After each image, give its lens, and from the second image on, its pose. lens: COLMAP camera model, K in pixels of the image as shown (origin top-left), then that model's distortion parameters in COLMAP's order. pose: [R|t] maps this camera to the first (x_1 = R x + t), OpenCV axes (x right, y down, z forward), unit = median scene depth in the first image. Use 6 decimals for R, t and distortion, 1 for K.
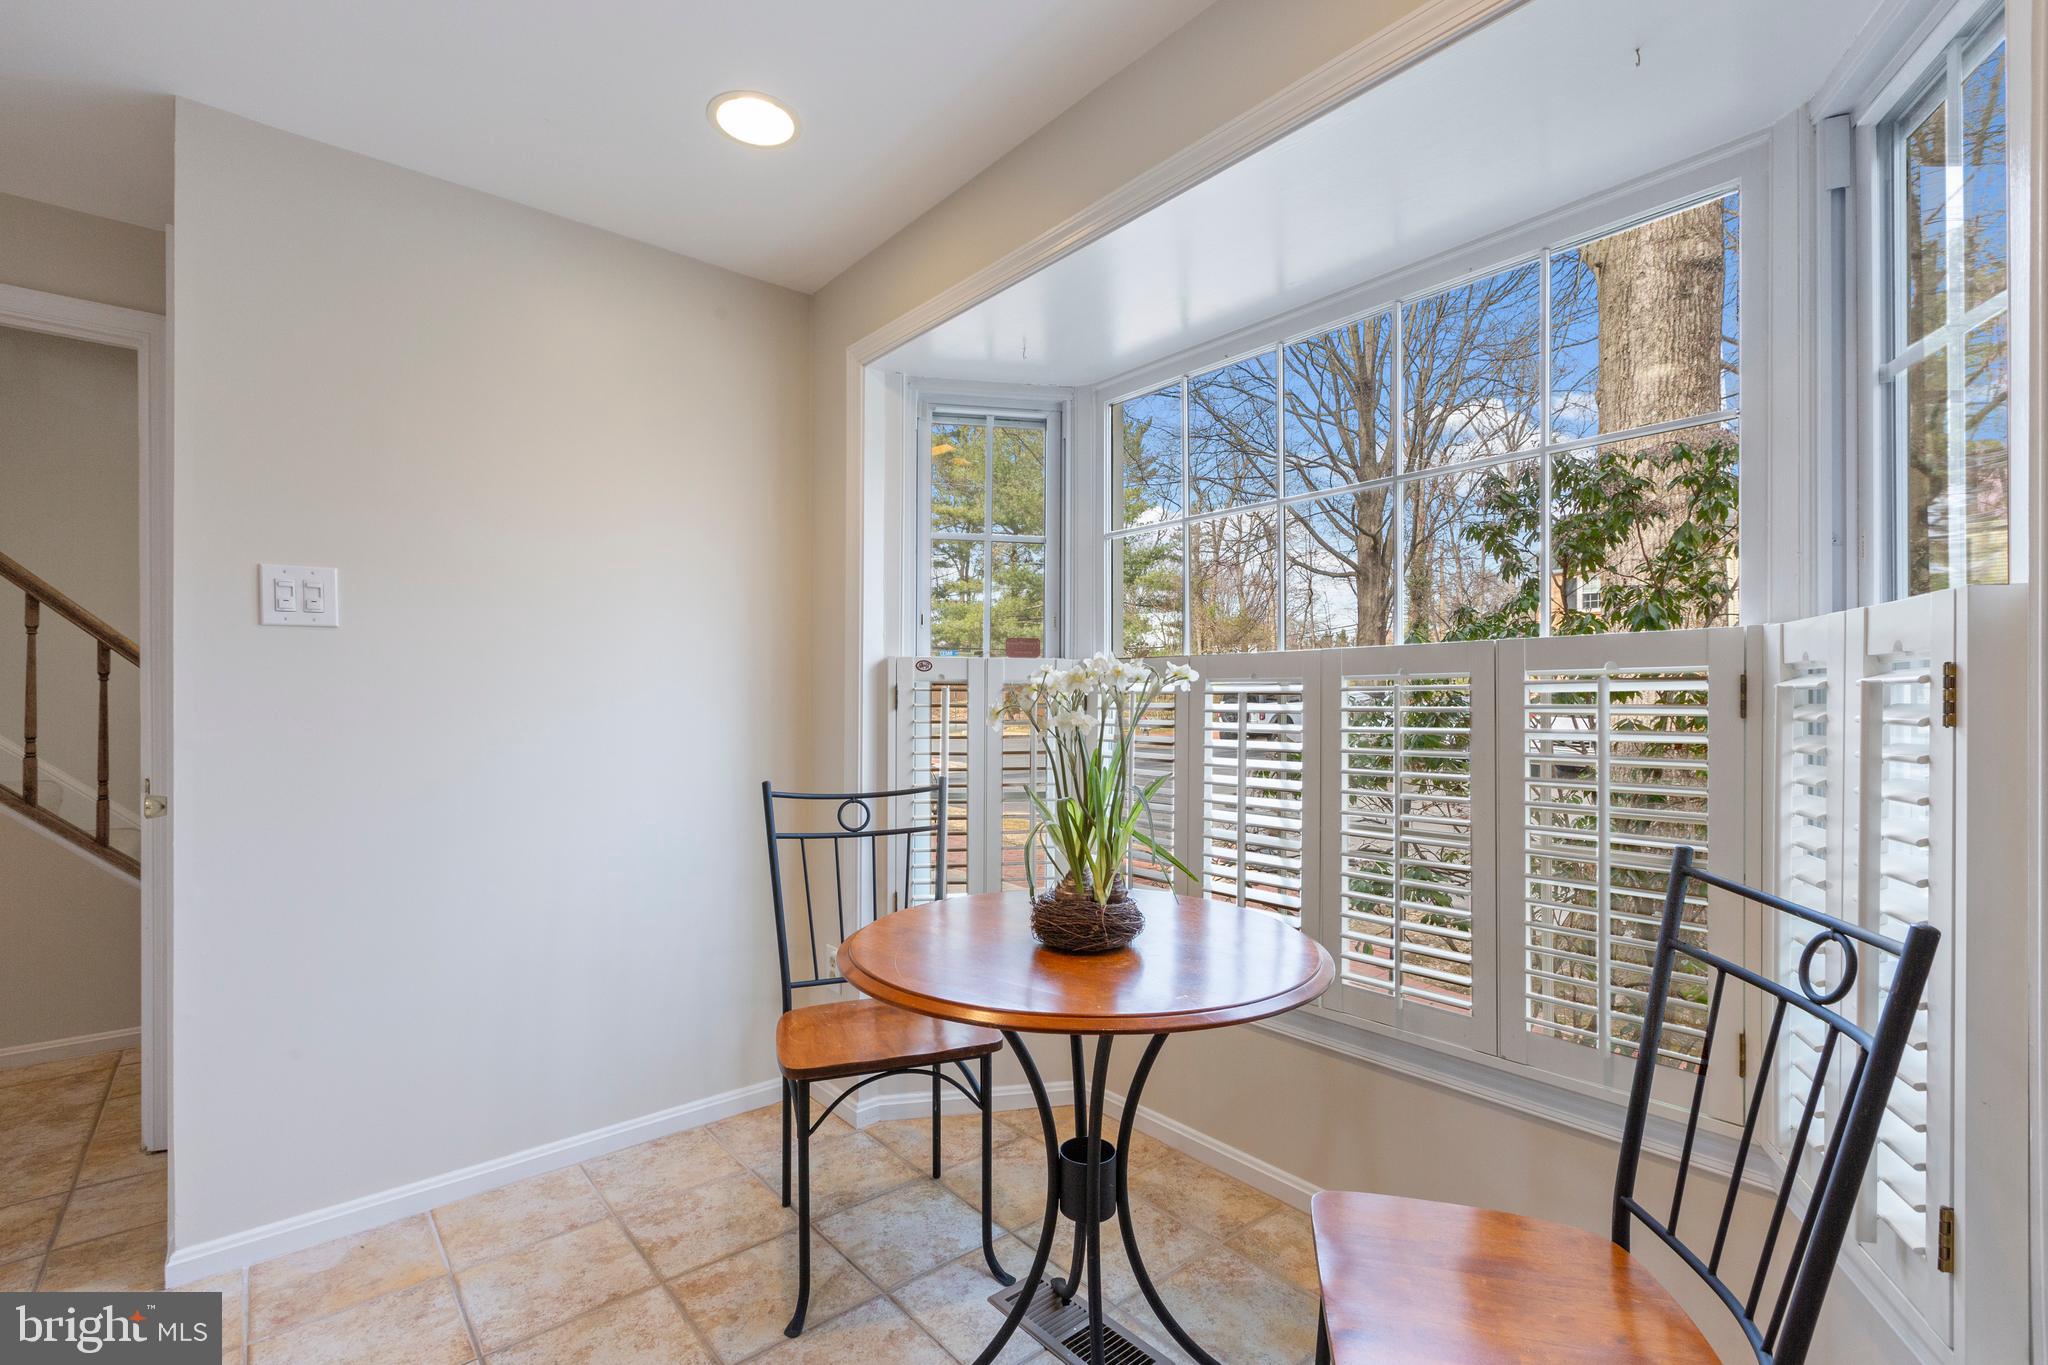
lens RADIAL K [[920.2, 0, 1023.6], [0, 920.2, 697.2], [0, 0, 1]] dist [0.003713, -0.001914]
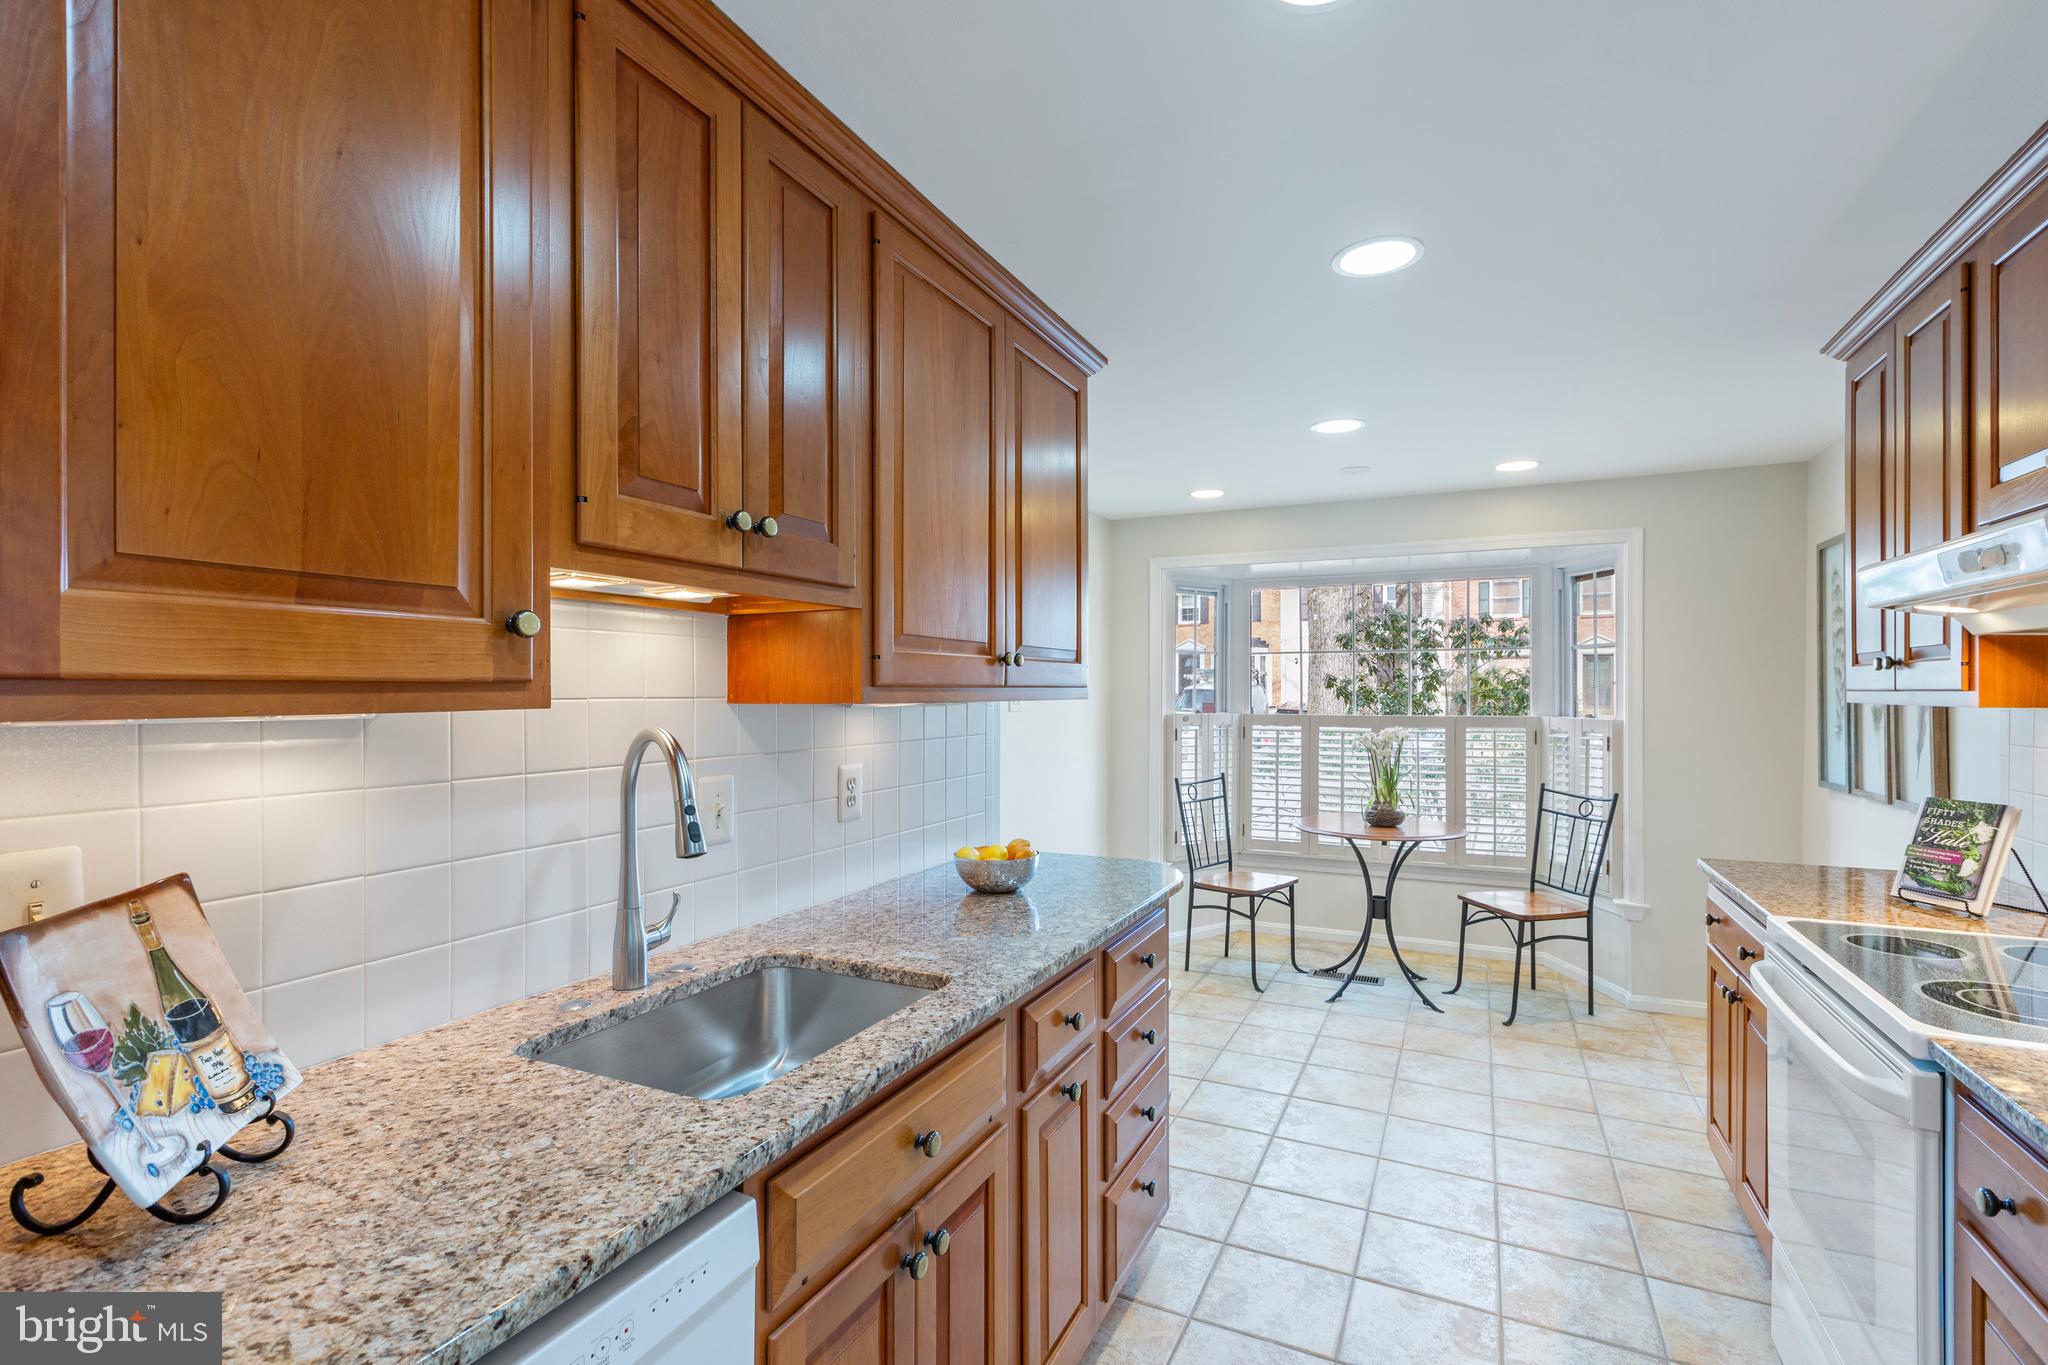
lens RADIAL K [[920.2, 0, 1026.8], [0, 920.2, 691.8], [0, 0, 1]] dist [0.003713, -0.001914]
pose [[0.913170, -0.001317, 0.407576, -1.194292], [-0.001068, 0.999984, 0.005623, -0.098782], [-0.407577, -0.005570, 0.913154, -0.679809]]
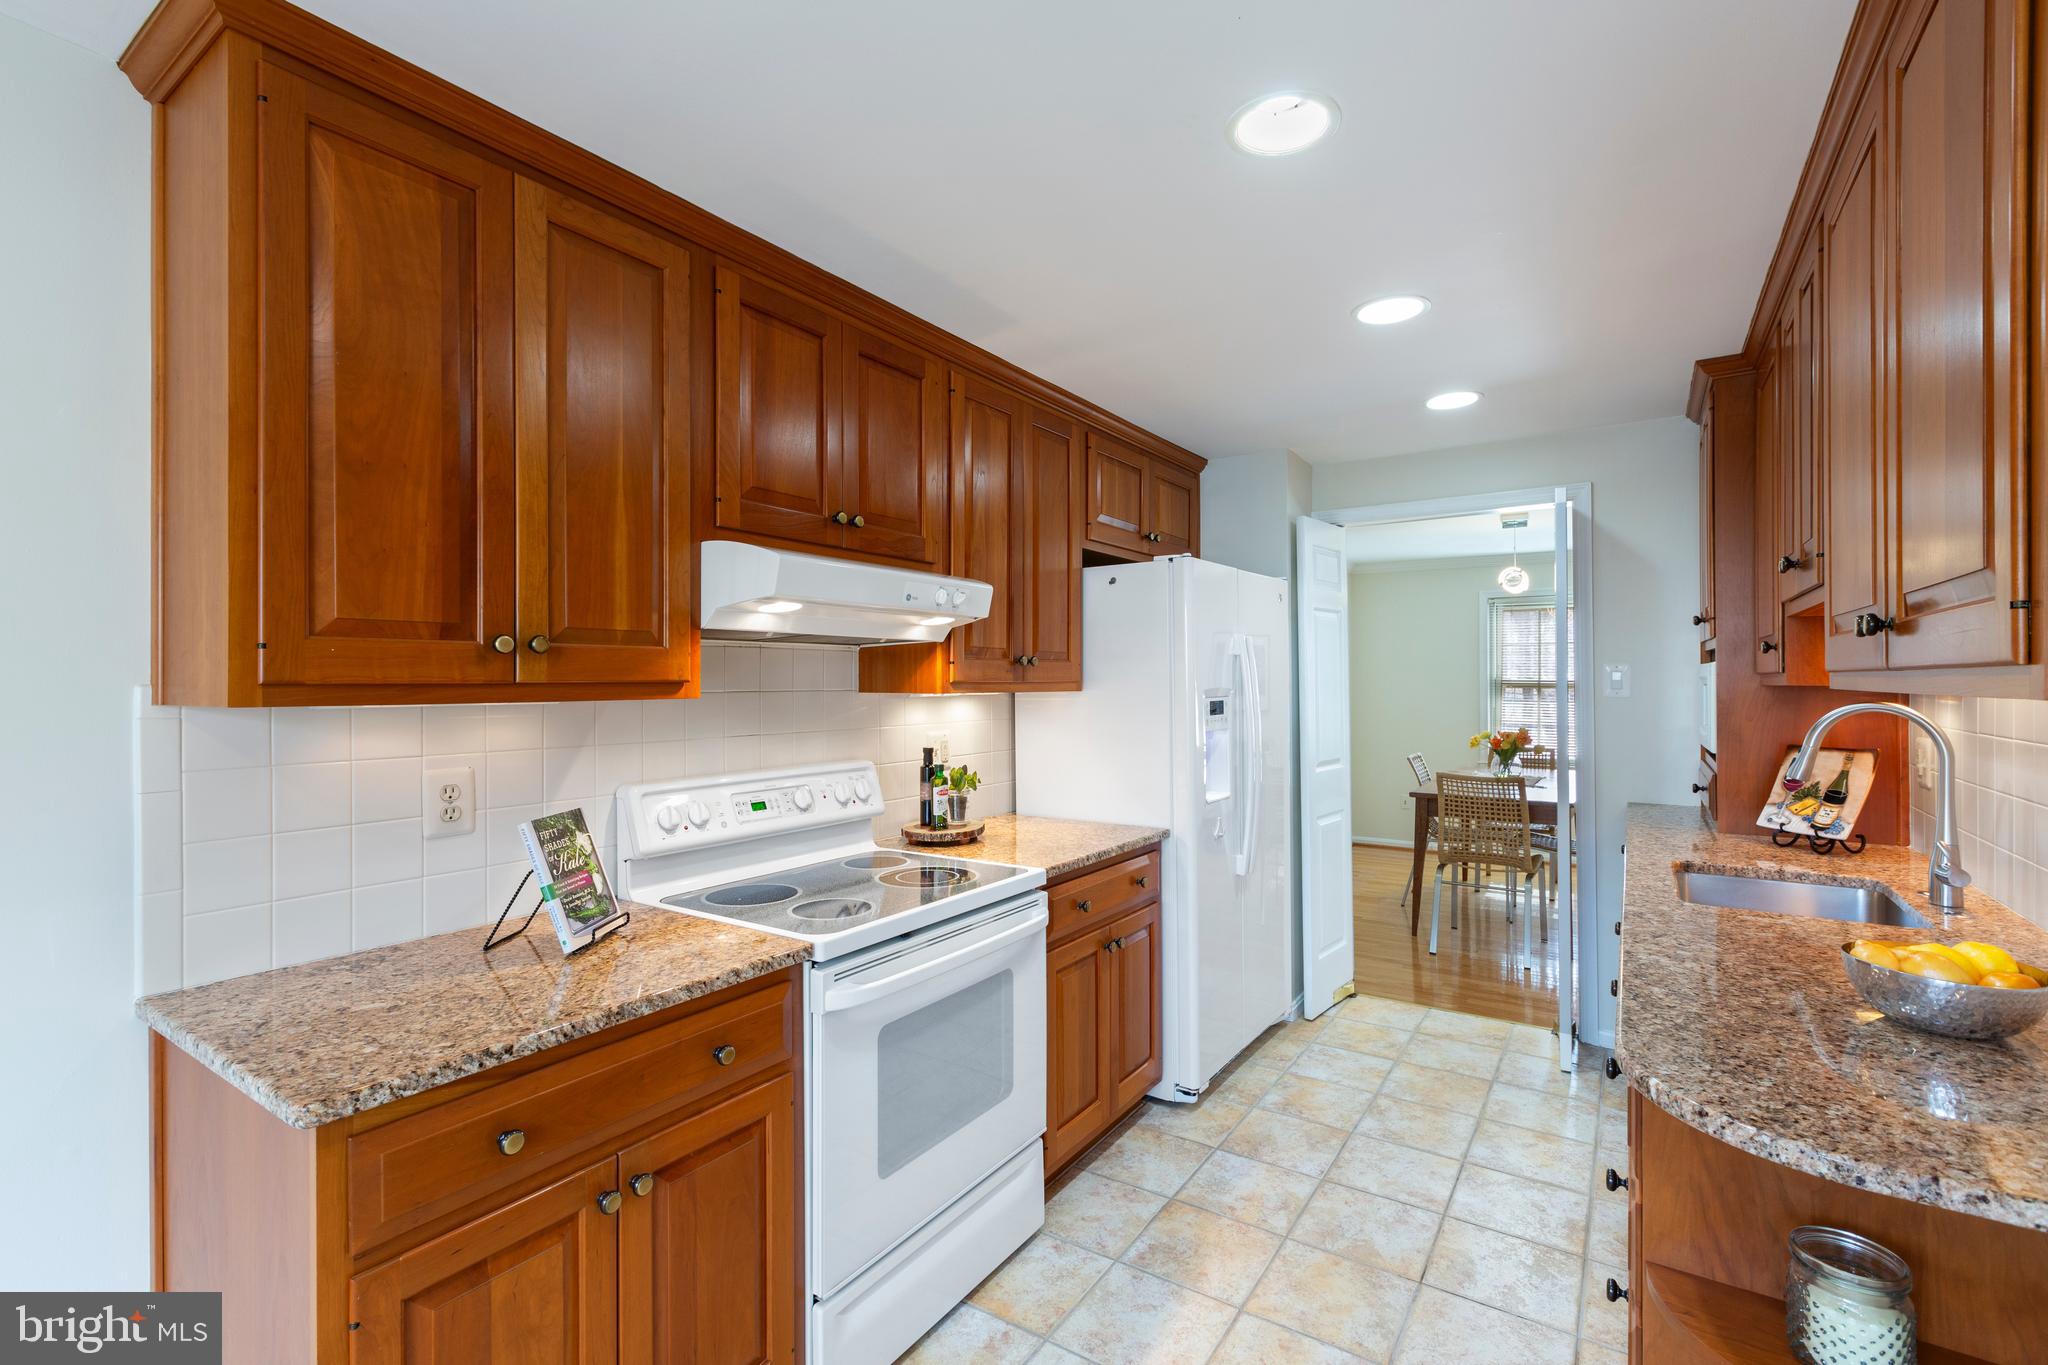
lens RADIAL K [[920.2, 0, 1017.9], [0, 920.2, 684.7], [0, 0, 1]] dist [0.003713, -0.001914]
pose [[-0.961149, 0.006710, -0.275948, -0.311865], [0.006370, 0.999977, 0.002127, -0.094810], [0.275956, 0.000286, -0.961170, 0.400648]]
